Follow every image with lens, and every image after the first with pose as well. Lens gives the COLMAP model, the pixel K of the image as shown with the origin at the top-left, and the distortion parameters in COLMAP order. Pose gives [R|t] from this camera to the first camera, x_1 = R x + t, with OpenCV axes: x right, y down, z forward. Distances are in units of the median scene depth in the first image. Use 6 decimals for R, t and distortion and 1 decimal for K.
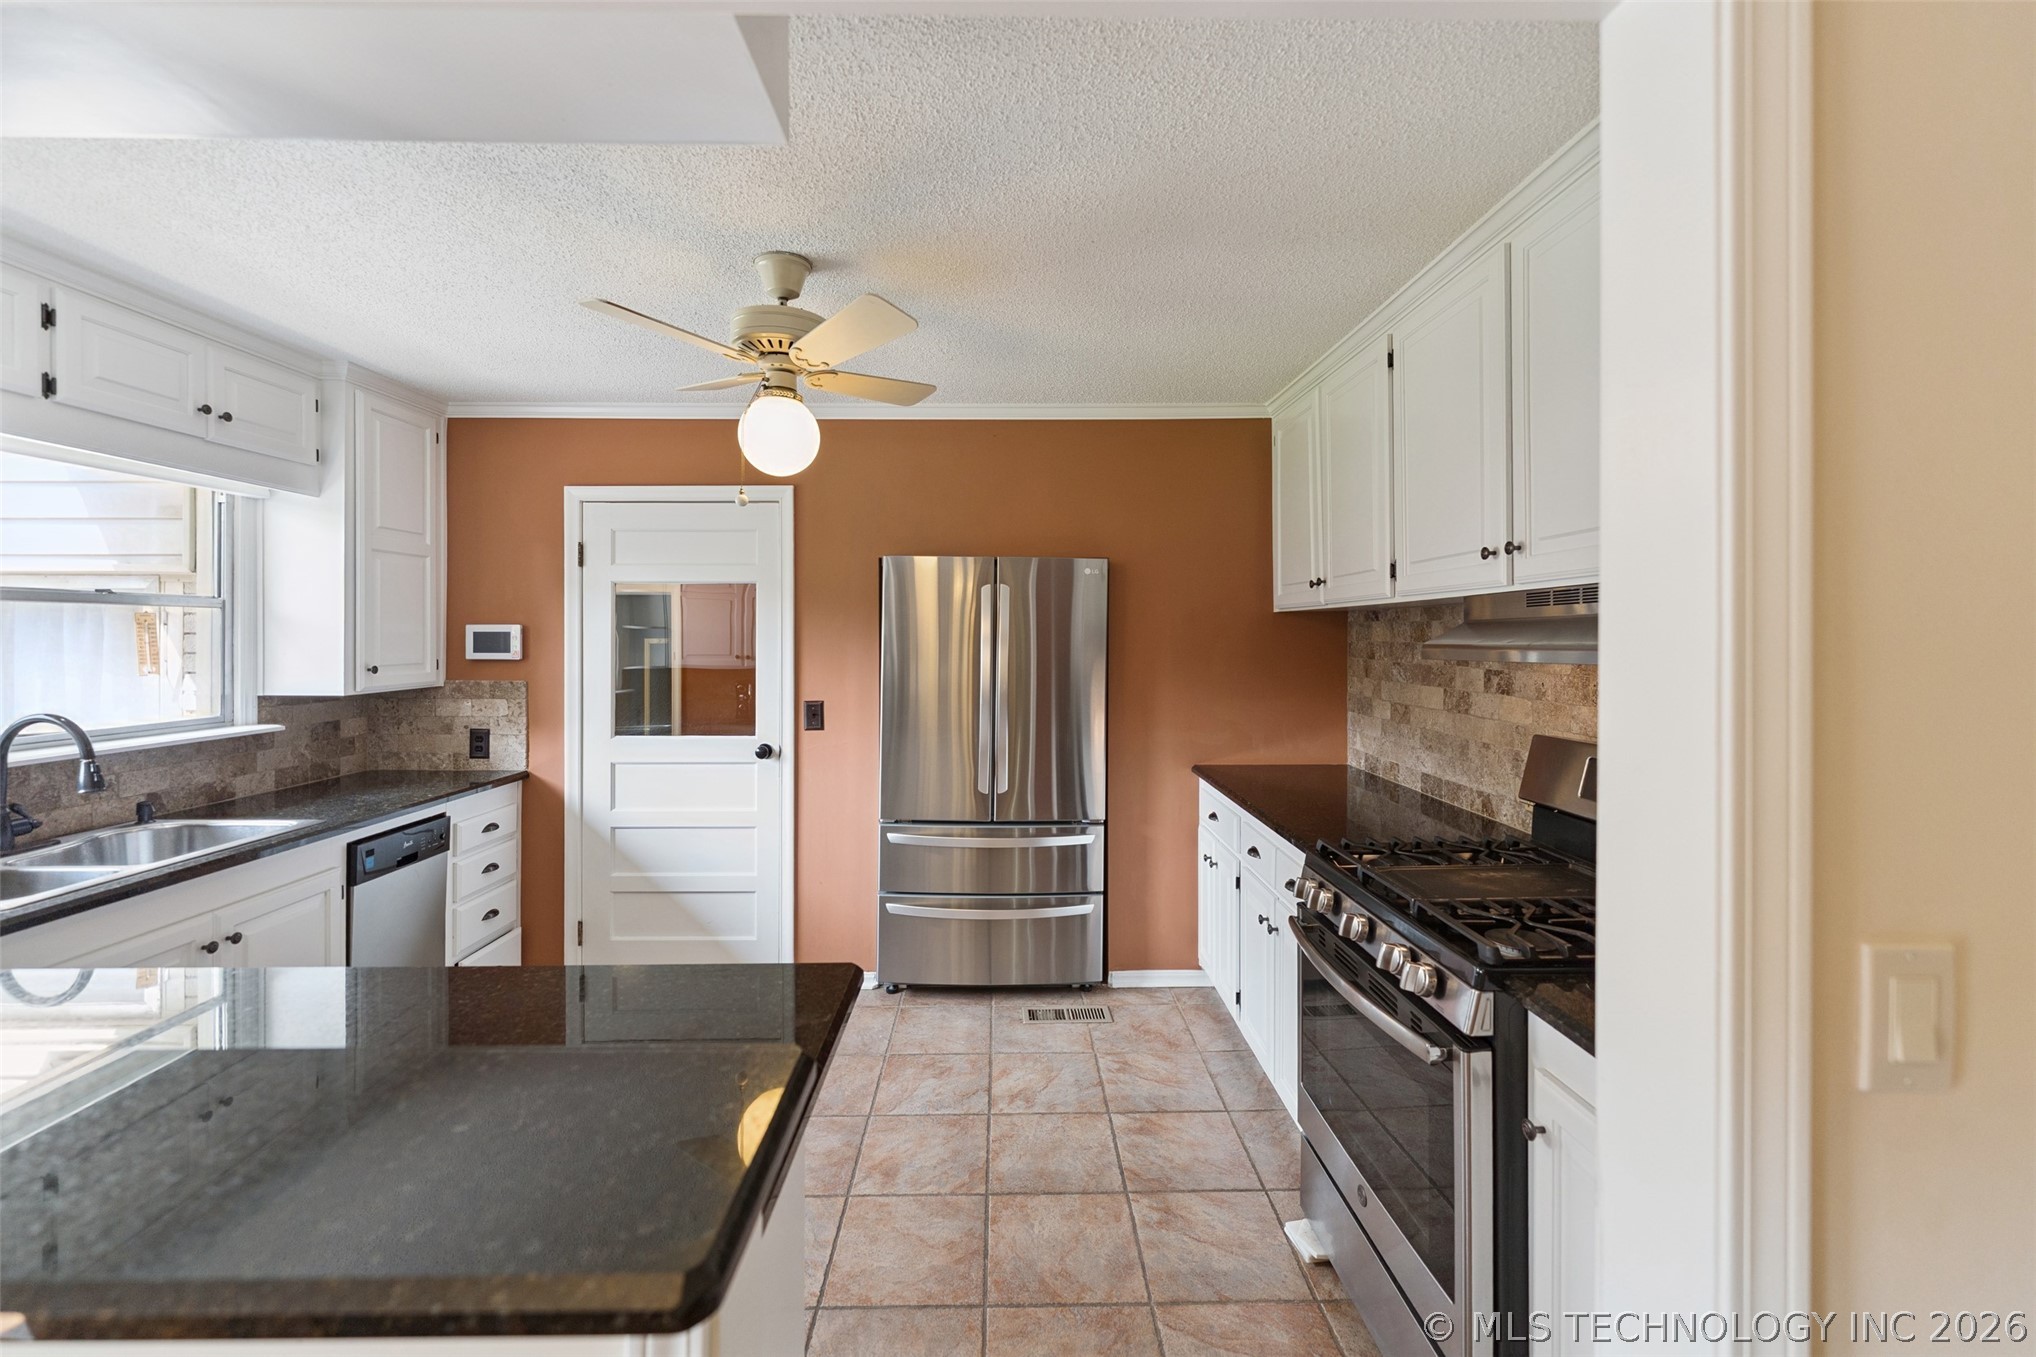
lens RADIAL K [[830.6, 0, 1007.9], [0, 830.6, 642.4], [0, 0, 1]] dist [0.002671, 0.000183]
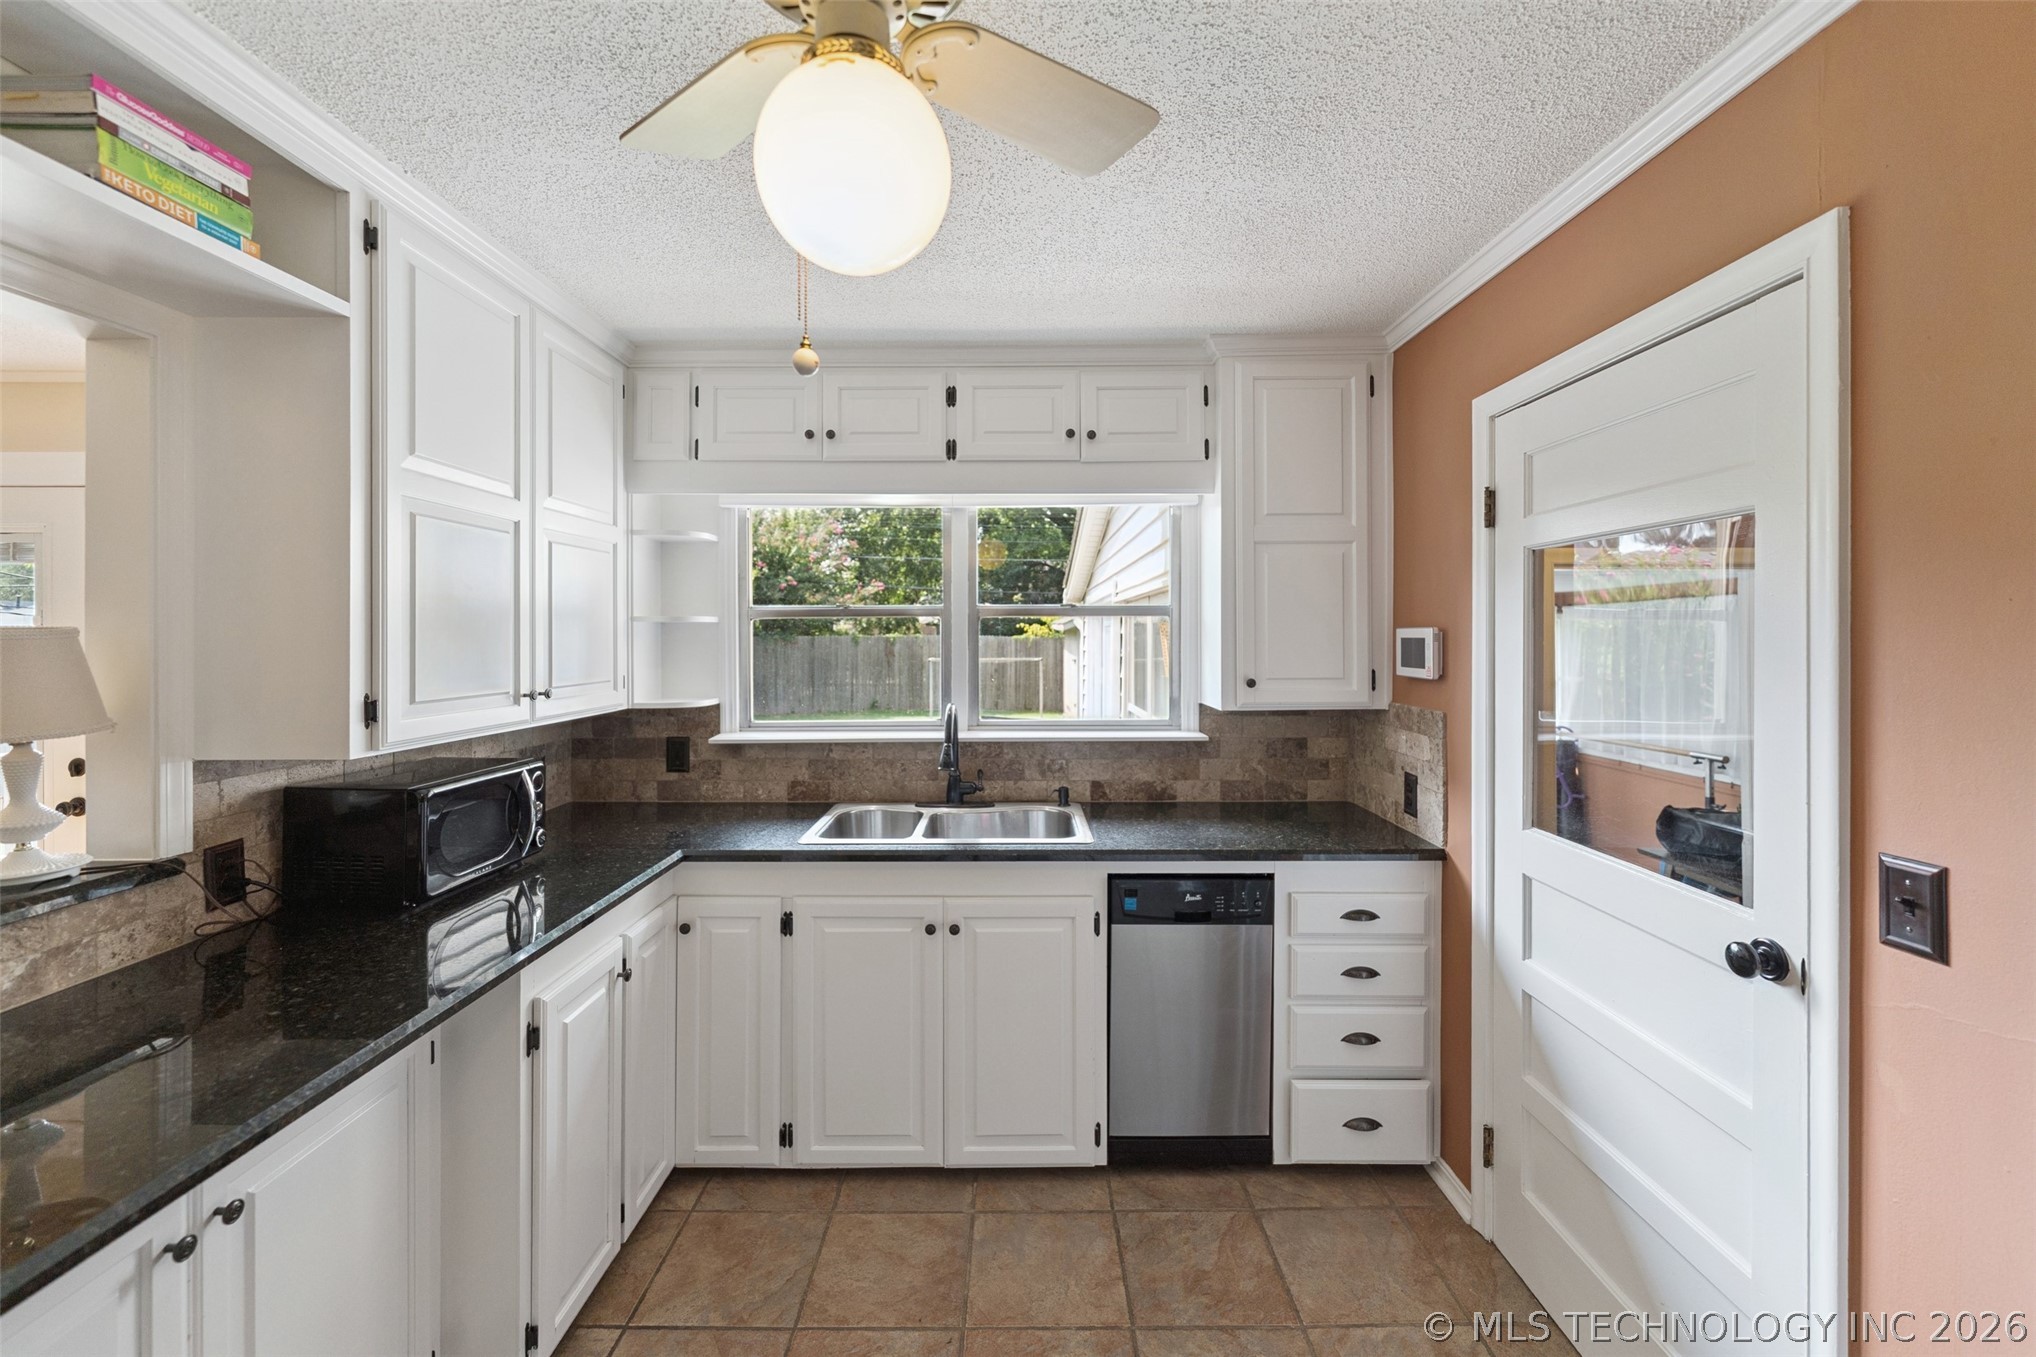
lens RADIAL K [[830.6, 0, 1019.7], [0, 830.6, 636.9], [0, 0, 1]] dist [0.002671, 0.000183]
pose [[-0.007747, 0.000172, -0.999970, 0.088385], [-0.005609, 0.999984, 0.000215, -0.012816], [0.999954, 0.005610, -0.007746, 0.740848]]
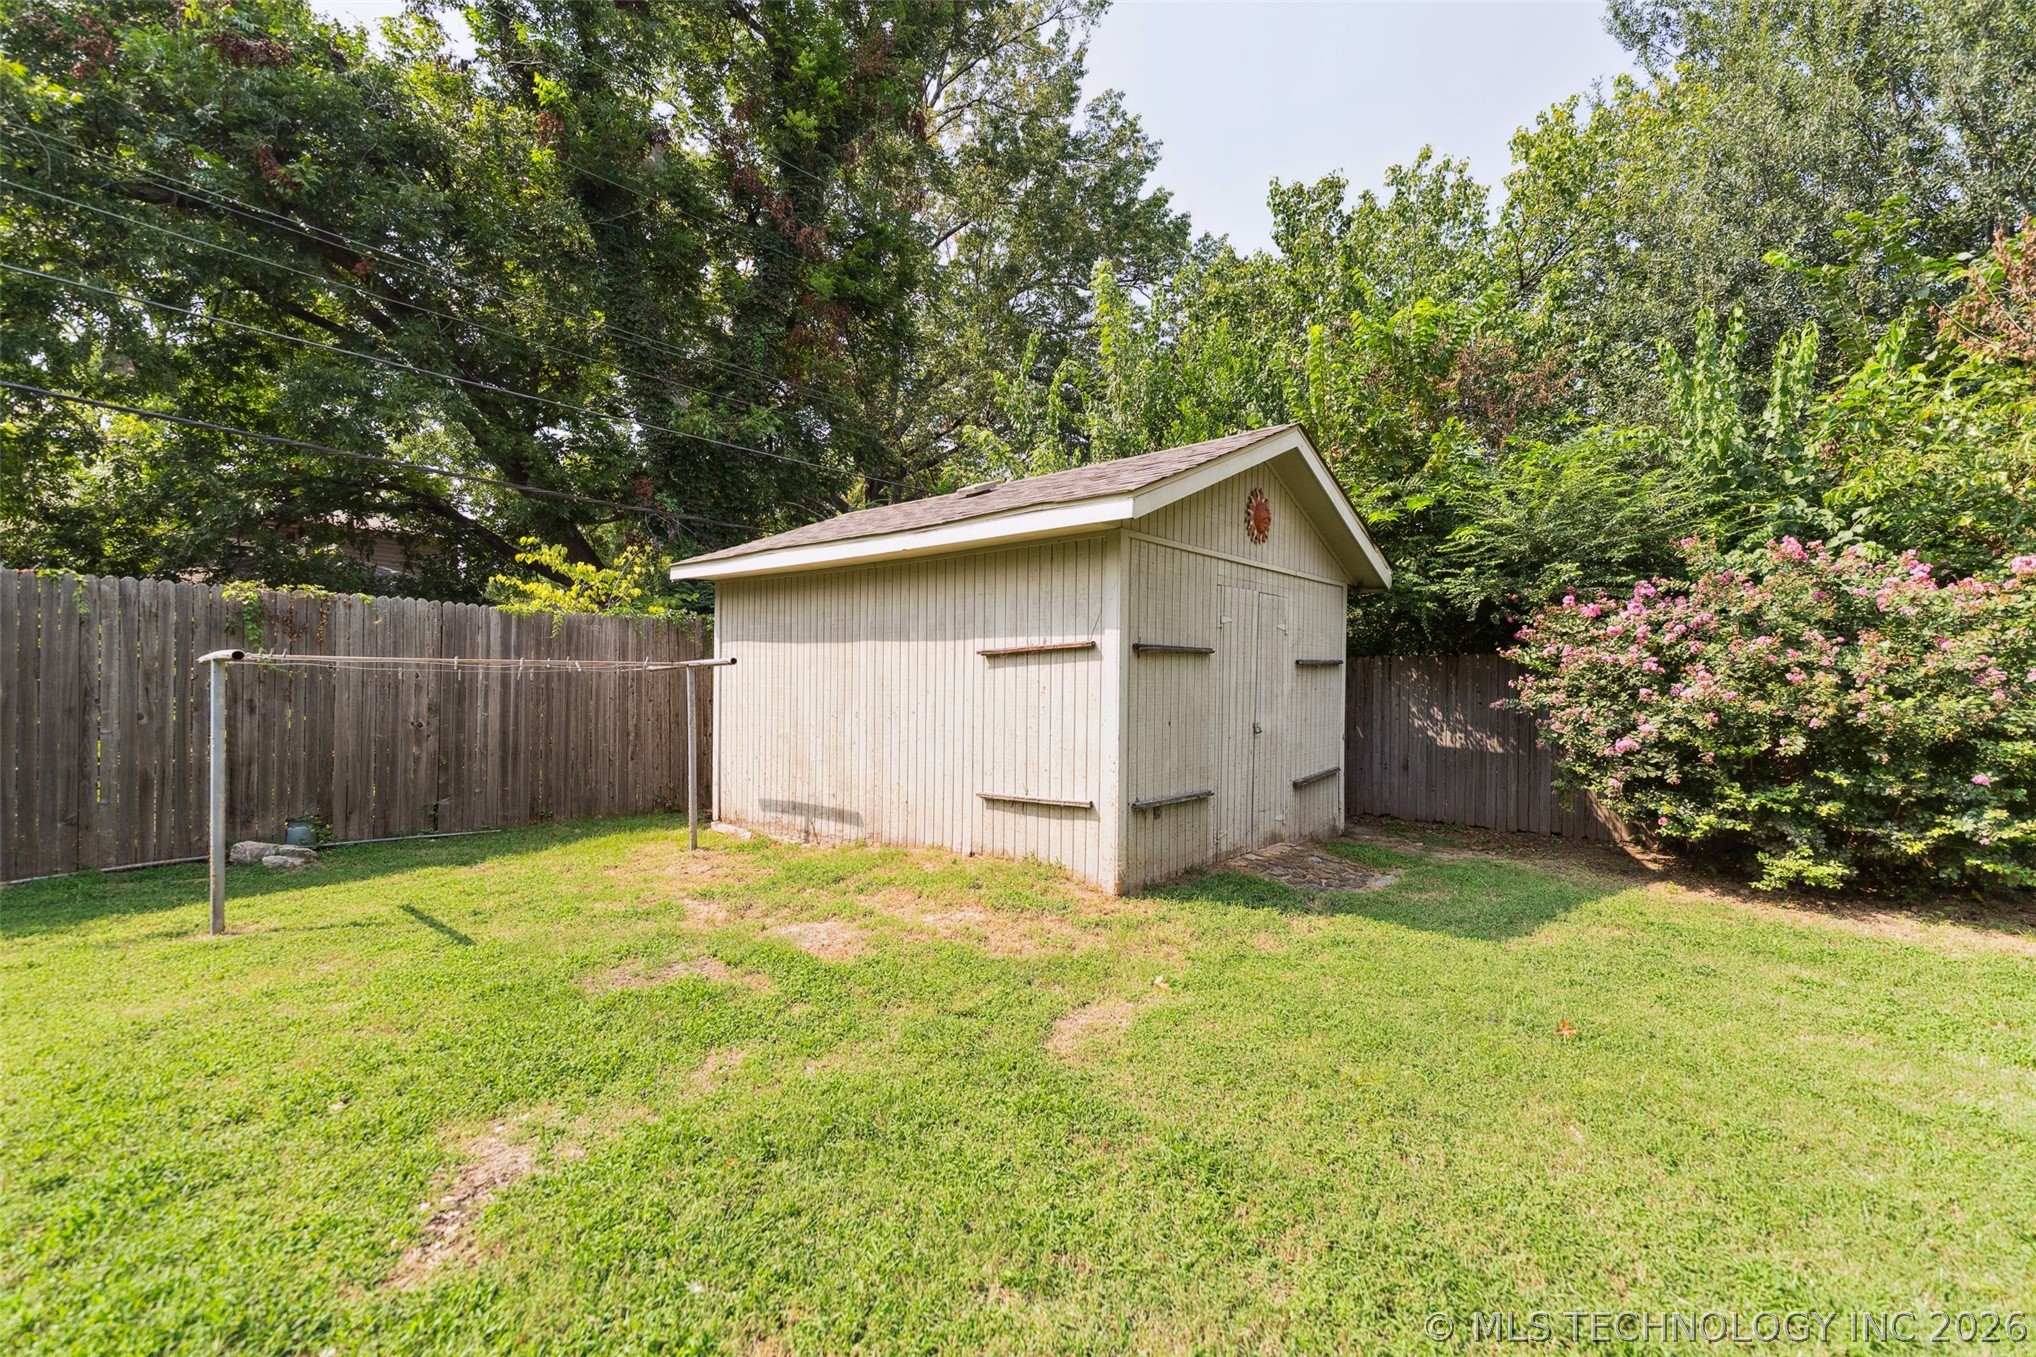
lens RADIAL K [[830.6, 0, 1029.2], [0, 830.6, 673.0], [0, 0, 1]] dist [0.002671, 0.000183]
pose [[0.740134, -0.004952, -0.672441, -5.042852], [-0.004826, 0.999908, -0.012675, 0.233356], [0.672442, 0.012627, 0.740042, -0.234369]]
